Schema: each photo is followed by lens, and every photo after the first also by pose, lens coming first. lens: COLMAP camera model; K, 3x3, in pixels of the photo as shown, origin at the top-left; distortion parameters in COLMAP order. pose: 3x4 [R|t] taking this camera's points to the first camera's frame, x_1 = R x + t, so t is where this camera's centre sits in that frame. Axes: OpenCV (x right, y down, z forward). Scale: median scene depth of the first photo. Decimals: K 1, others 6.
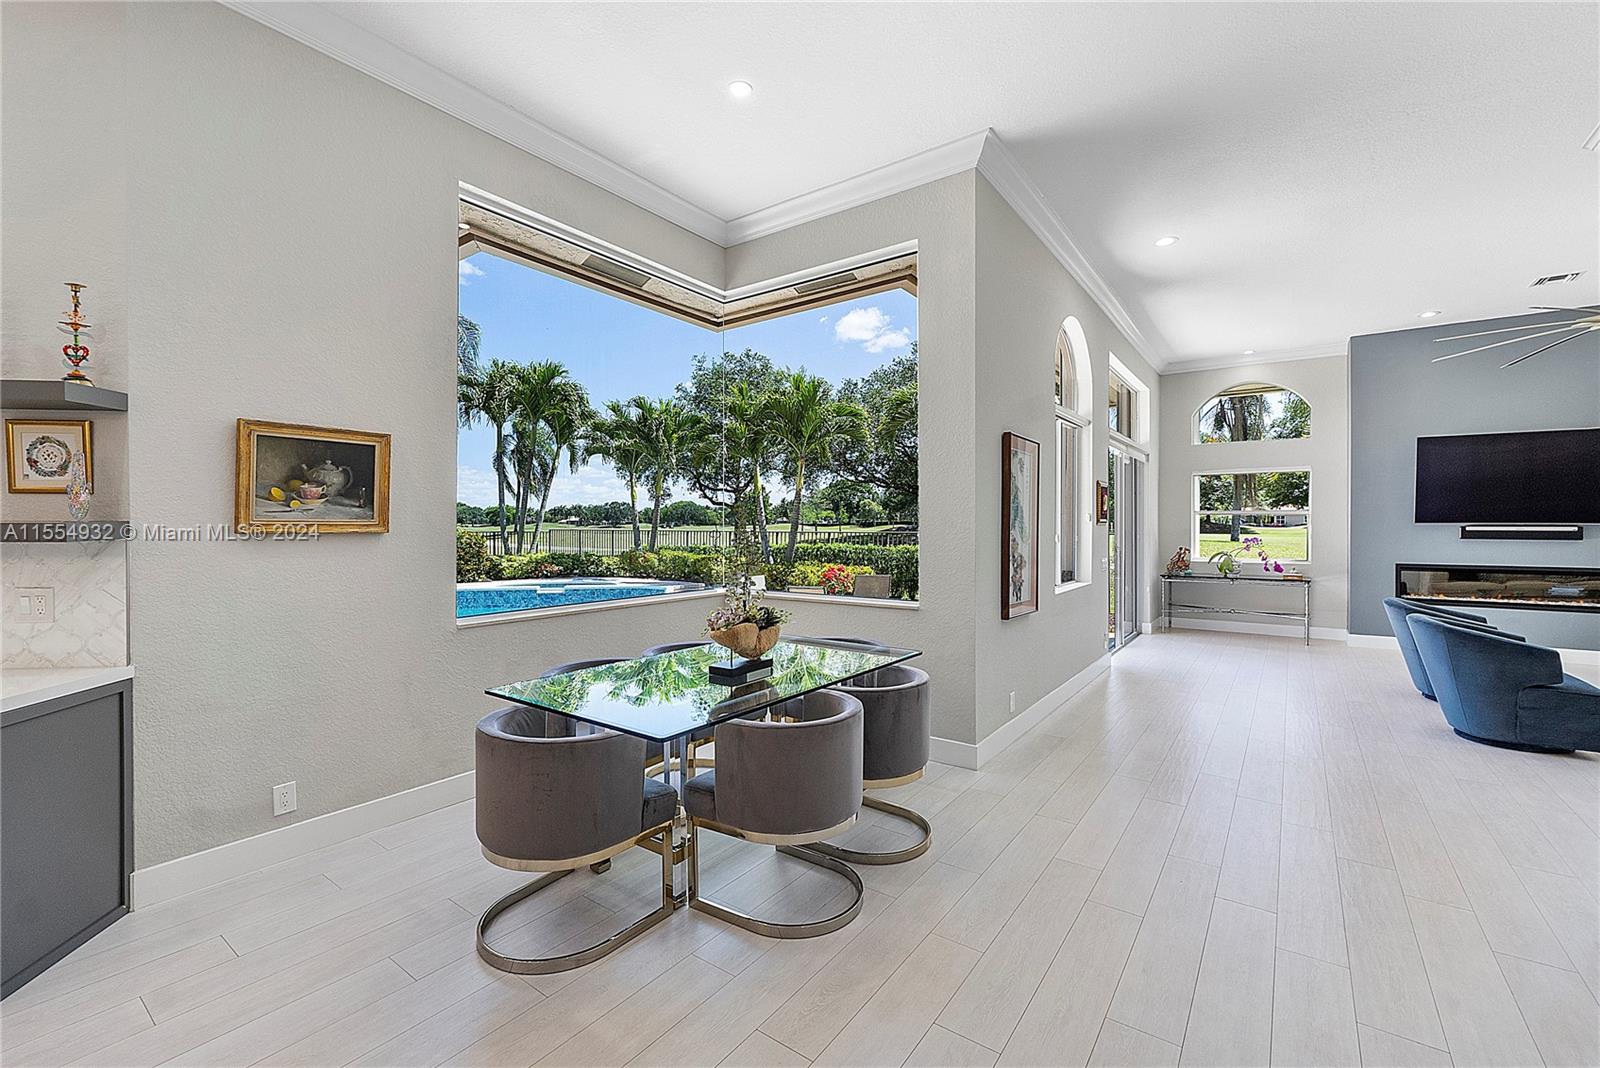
lens RADIAL K [[677.2, 0, 799.2], [0, 677.2, 528.7], [0, 0, 1]] dist [-0.004781, -0.001240]
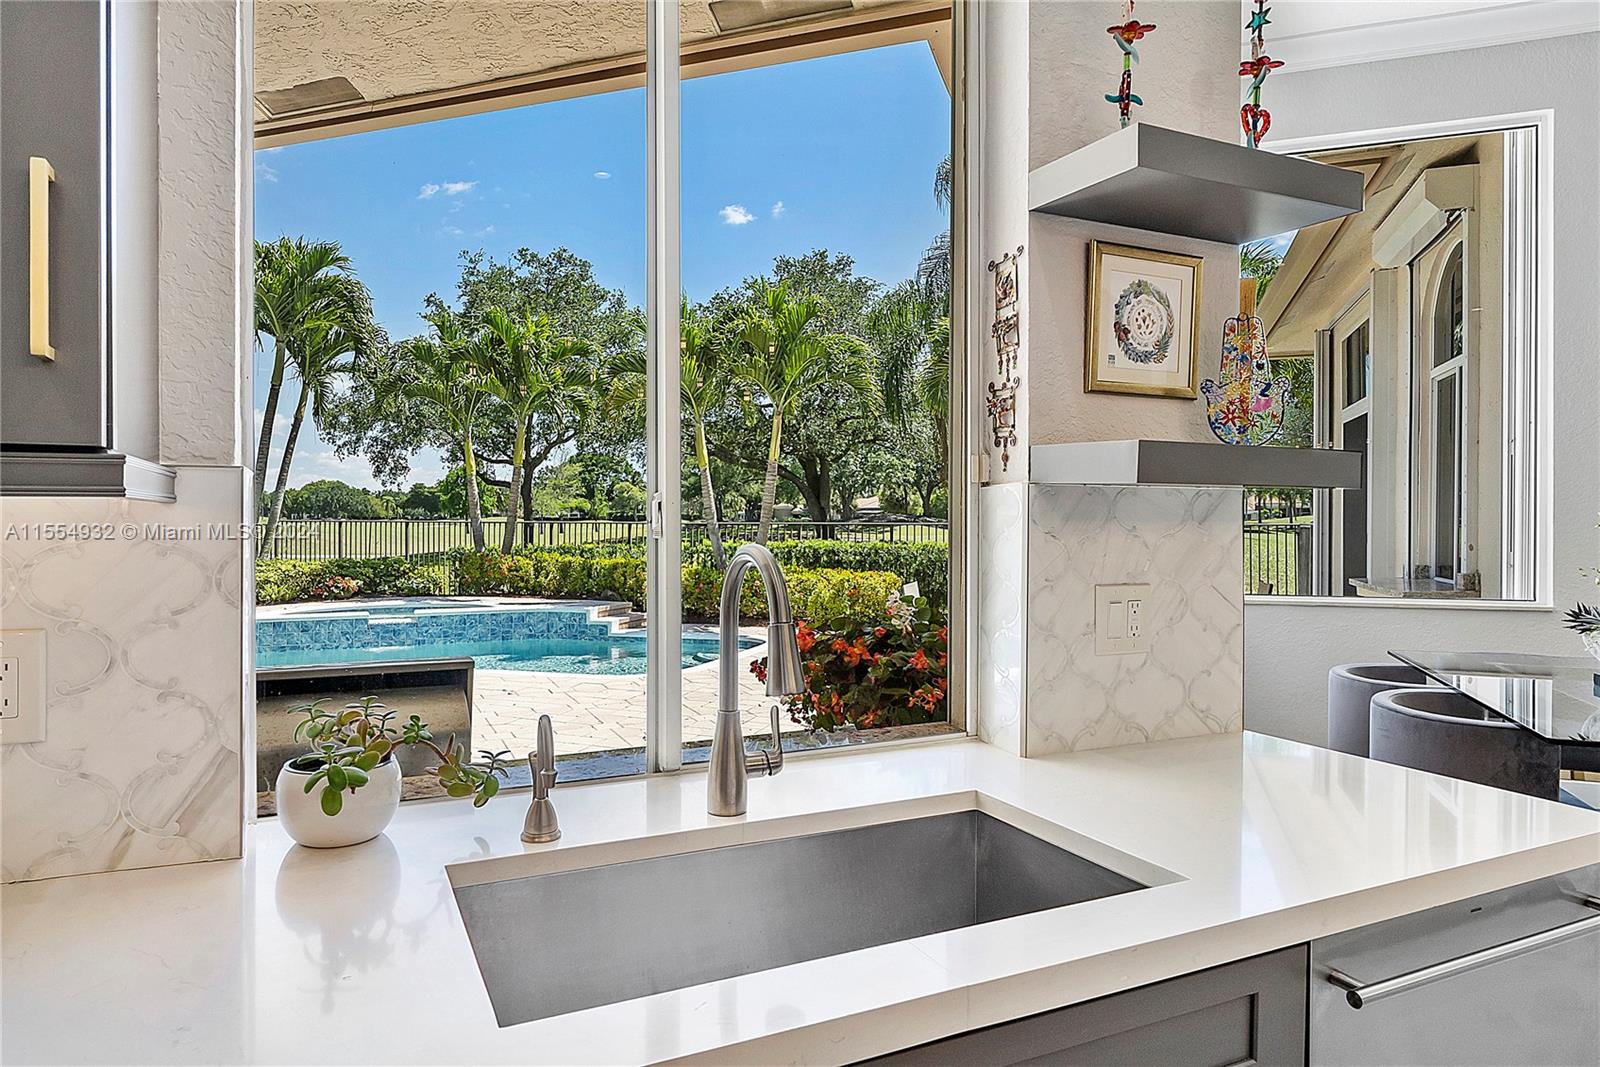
lens RADIAL K [[971.4, 0, 800.0], [0, 971.4, 533.5], [0, 0, 1]] dist [0.001813, -0.000088]
pose [[0.957584, -0.001479, 0.288151, -0.556964], [-0.000950, 0.999965, 0.008292, 0.015760], [-0.288153, -0.008214, 0.957549, 0.134057]]
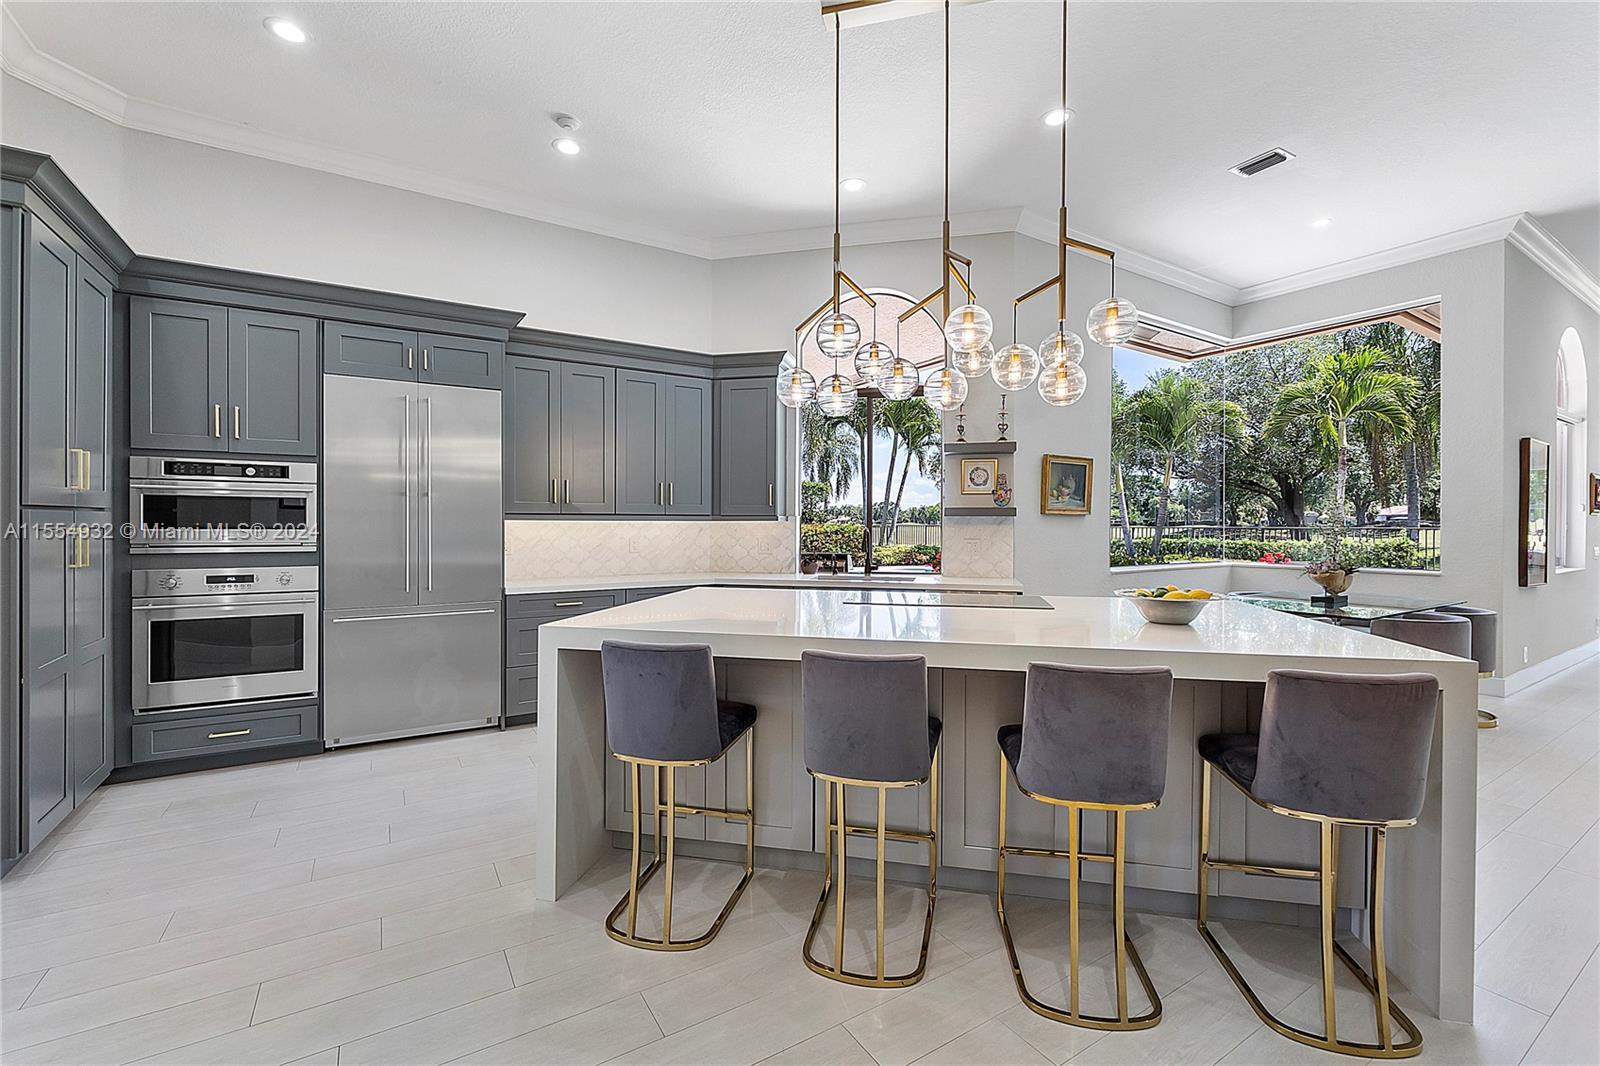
lens RADIAL K [[673.0, 0, 795.3], [0, 673.0, 527.8], [0, 0, 1]] dist [-0.011672, -0.000713]
pose [[0.925096, 0.004910, -0.379702, -0.301201], [-0.005211, 0.999986, 0.000235, 0.019491], [0.379698, 0.001761, 0.925109, -0.409555]]
